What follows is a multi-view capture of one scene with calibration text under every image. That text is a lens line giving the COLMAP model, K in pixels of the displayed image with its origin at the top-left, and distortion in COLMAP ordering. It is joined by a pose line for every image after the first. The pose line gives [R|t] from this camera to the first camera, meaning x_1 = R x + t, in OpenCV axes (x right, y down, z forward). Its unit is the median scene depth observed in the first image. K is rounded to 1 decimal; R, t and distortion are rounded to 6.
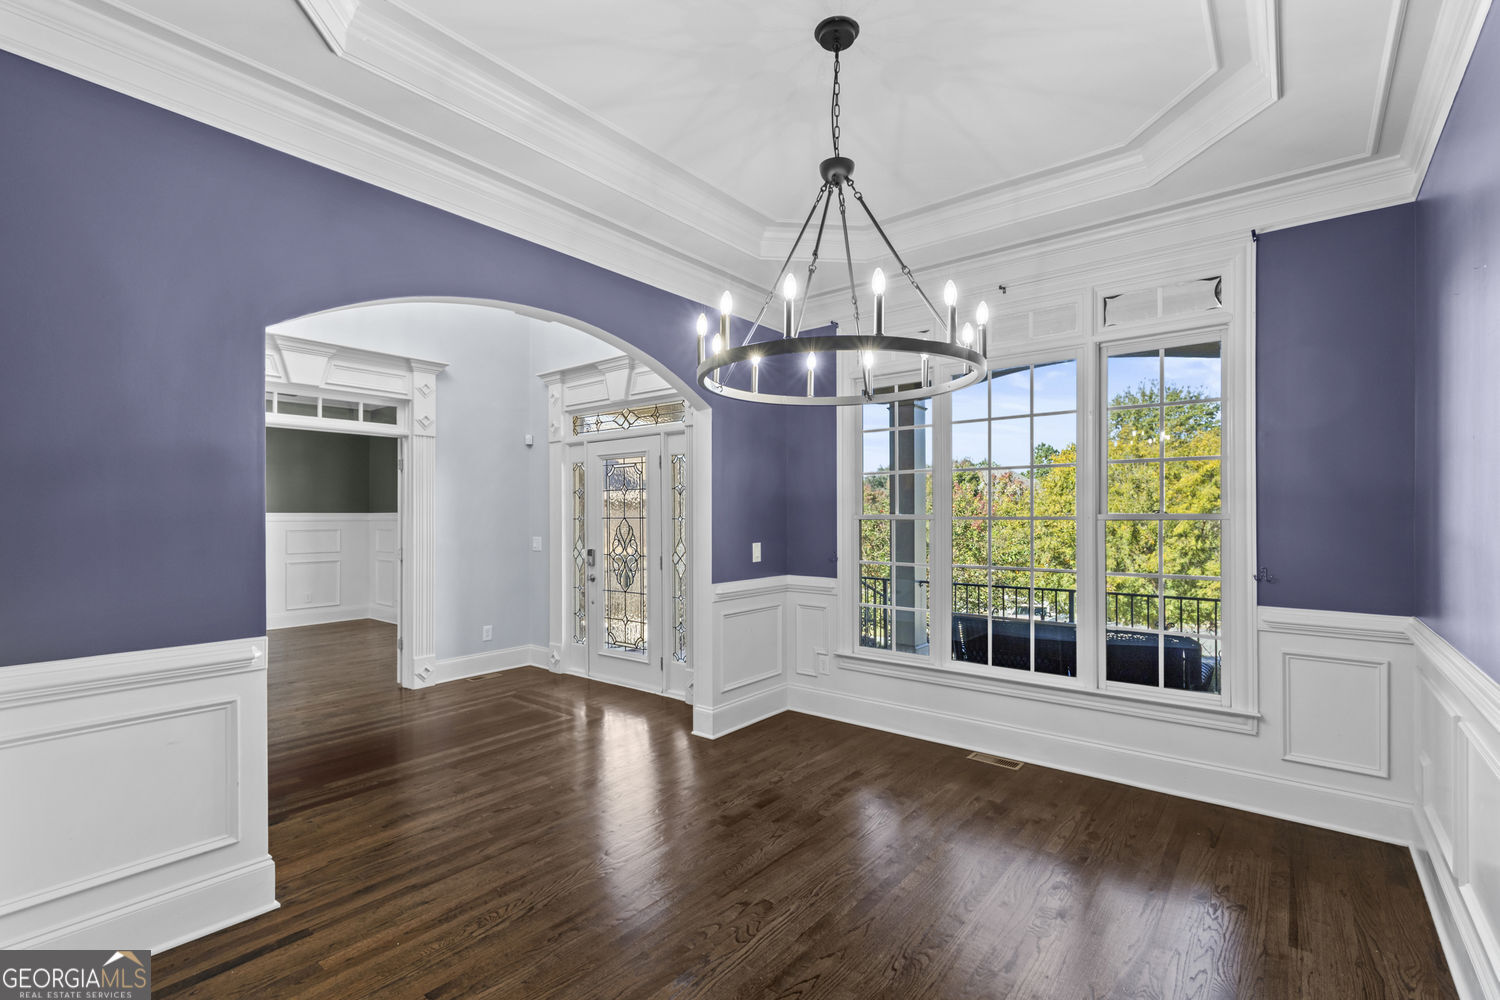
lens RADIAL K [[682.2, 0, 753.7], [0, 682.2, 521.2], [0, 0, 1]] dist [0.008575, 0.000815]
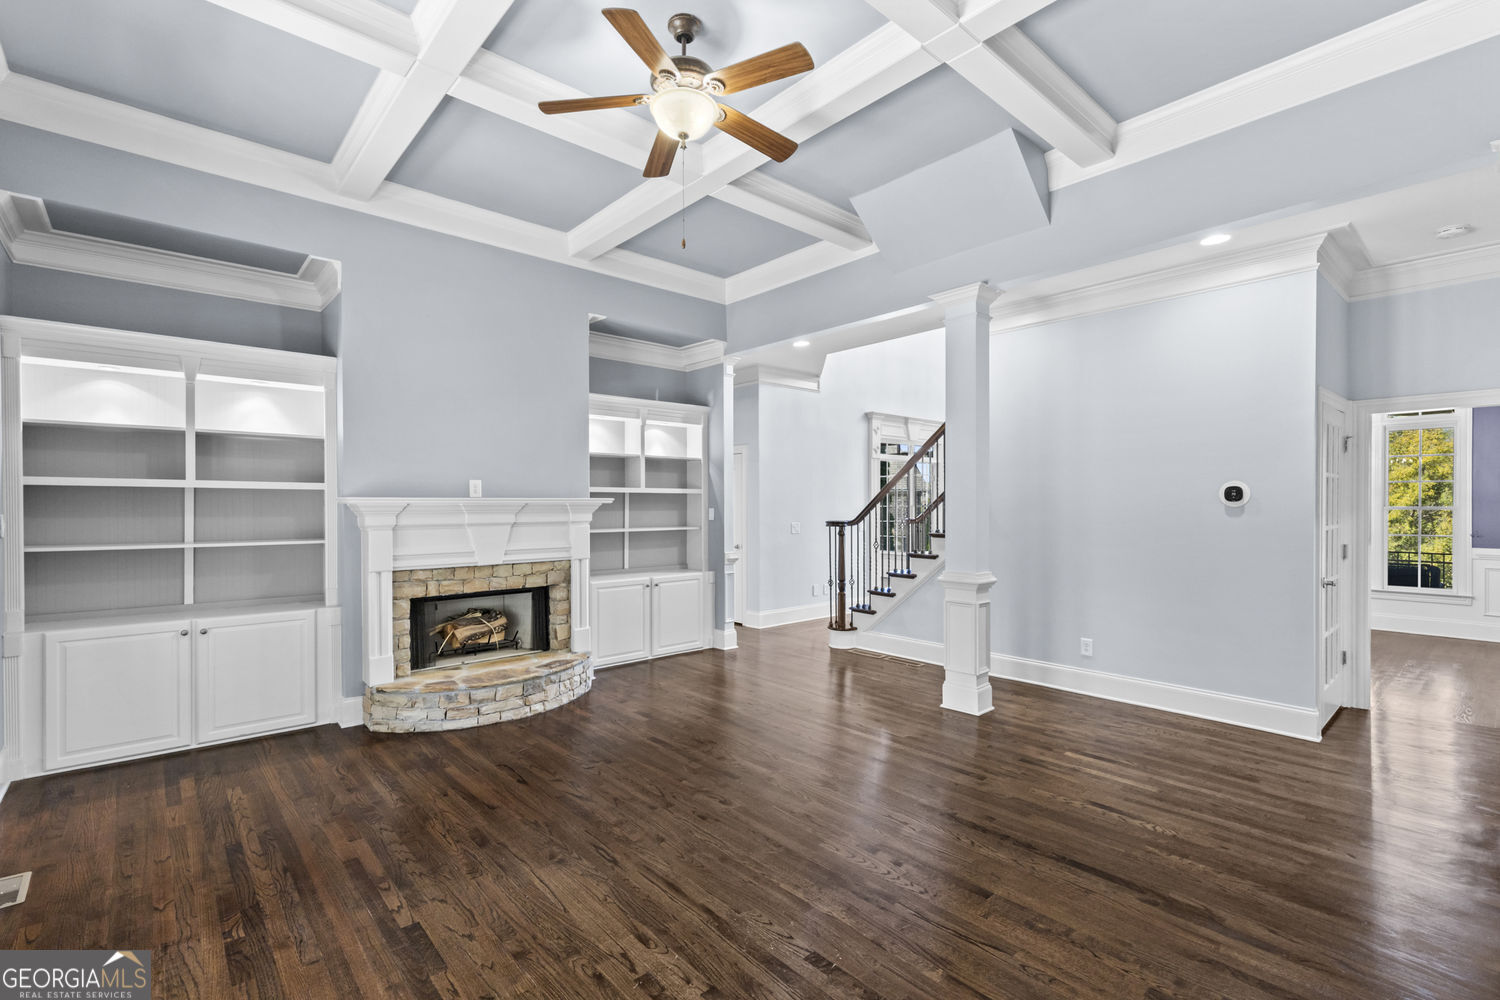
lens RADIAL K [[682.2, 0, 749.3], [0, 682.2, 504.4], [0, 0, 1]] dist [0.008575, 0.000815]
pose [[0.984525, 0.006880, -0.175107, -1.177476], [-0.006994, 0.999976, -0.000038, -0.002832], [0.175102, 0.001262, 0.984549, -1.604380]]
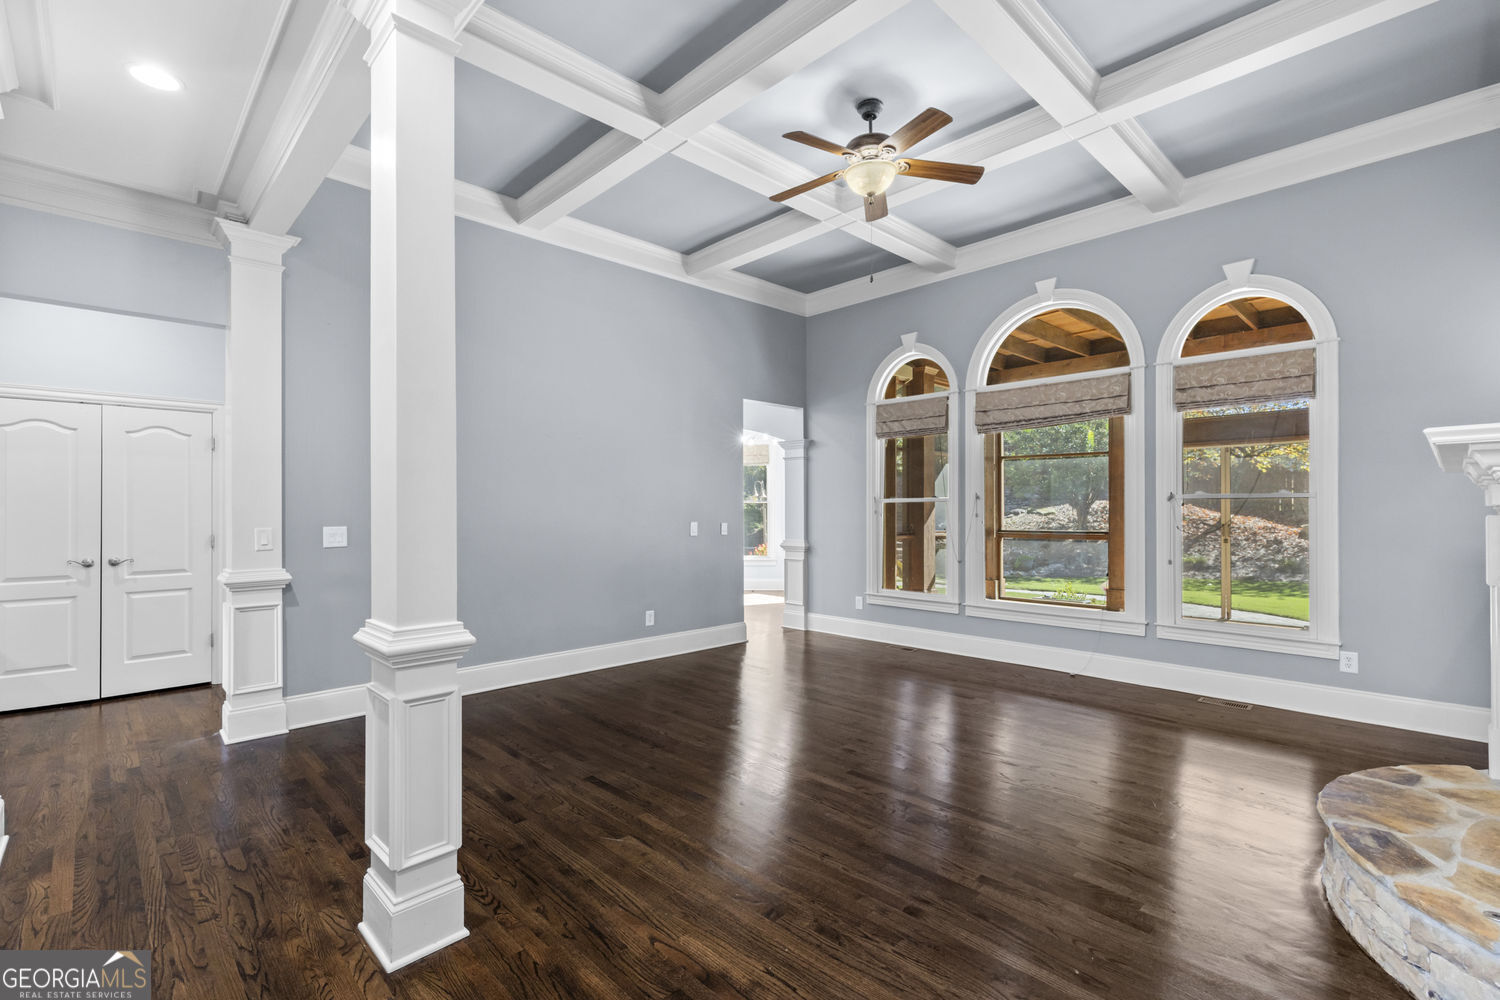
lens RADIAL K [[682.2, 0, 741.0], [0, 682.2, 506.3], [0, 0, 1]] dist [0.008575, 0.000815]
pose [[-0.990424, 0.012282, 0.137510, -1.369751], [0.012051, 0.999924, -0.002518, 0.035529], [-0.137530, -0.000837, -0.990497, 0.543682]]
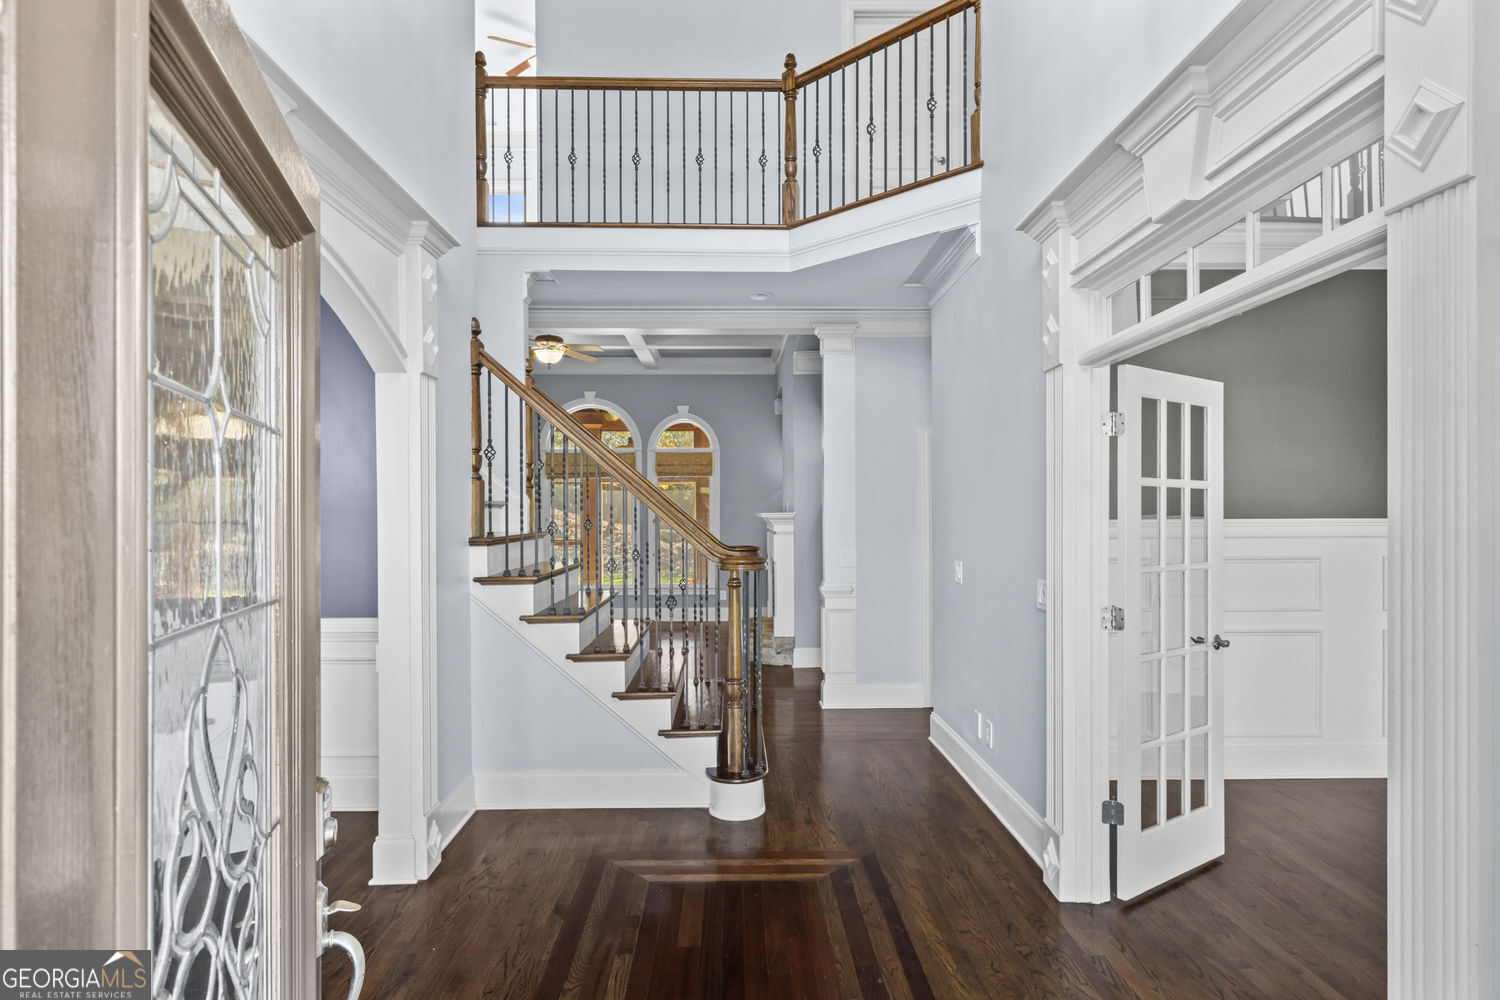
lens RADIAL K [[812.8, 0, 743.2], [0, 812.8, 511.6], [0, 0, 1]] dist [0.003962, 0.000924]
pose [[-0.777500, 0.009271, -0.628815, -0.251036], [0.005881, 0.999955, 0.007471, -0.039294], [0.628856, 0.002111, -0.777519, 1.803934]]
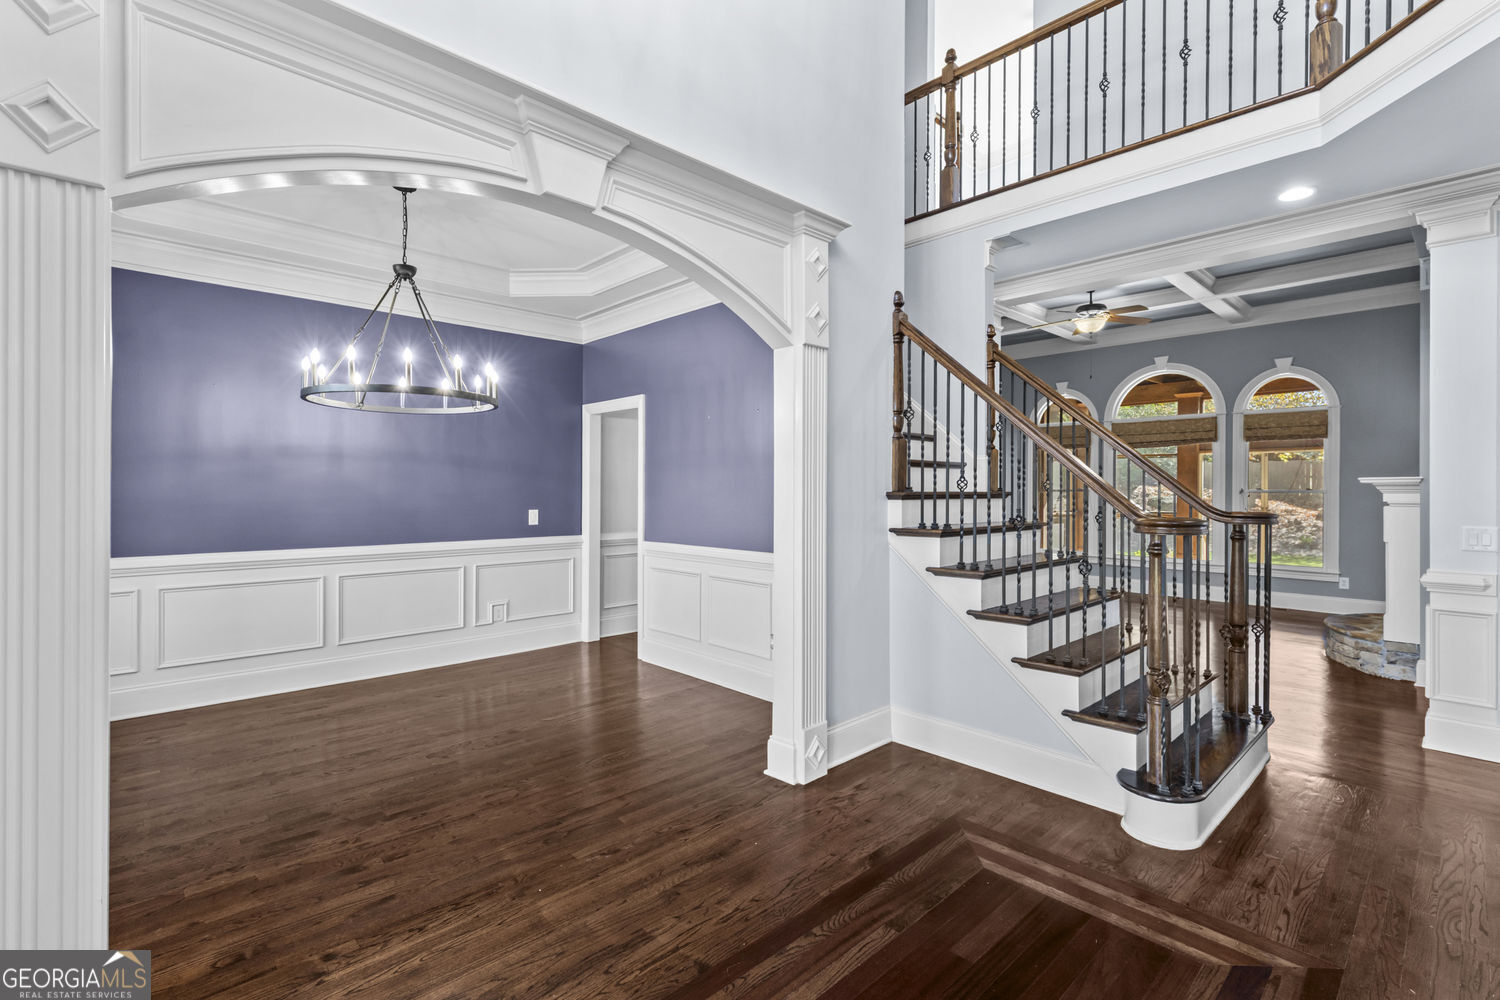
lens RADIAL K [[682.2, 0, 741.7], [0, 682.2, 488.9], [0, 0, 1]] dist [0.008575, 0.000815]
pose [[-0.988515, 0.004009, 0.151068, -0.635455], [0.004493, 0.999986, 0.002861, -0.002632], [-0.151054, 0.003507, -0.988519, 1.746737]]
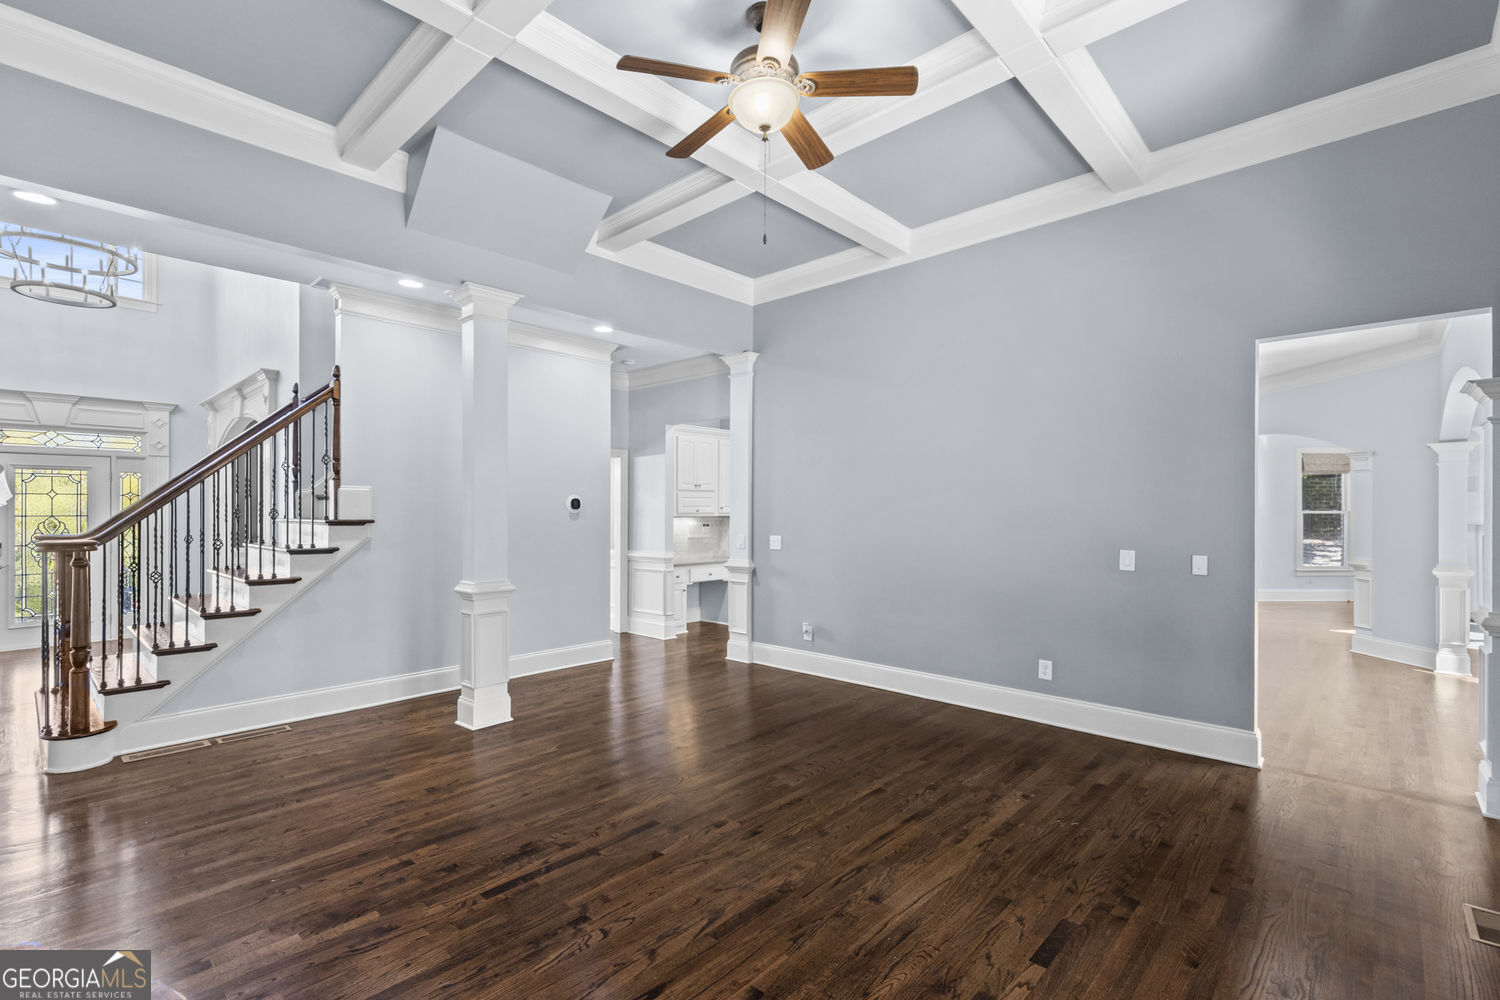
lens RADIAL K [[682.2, 0, 741.2], [0, 682.2, 509.2], [0, 0, 1]] dist [0.008575, 0.000815]
pose [[0.086569, 0.008576, 0.996209, -2.351971], [0.002471, 0.999958, -0.008823, 0.003520], [-0.996243, 0.003226, 0.086544, -0.723682]]
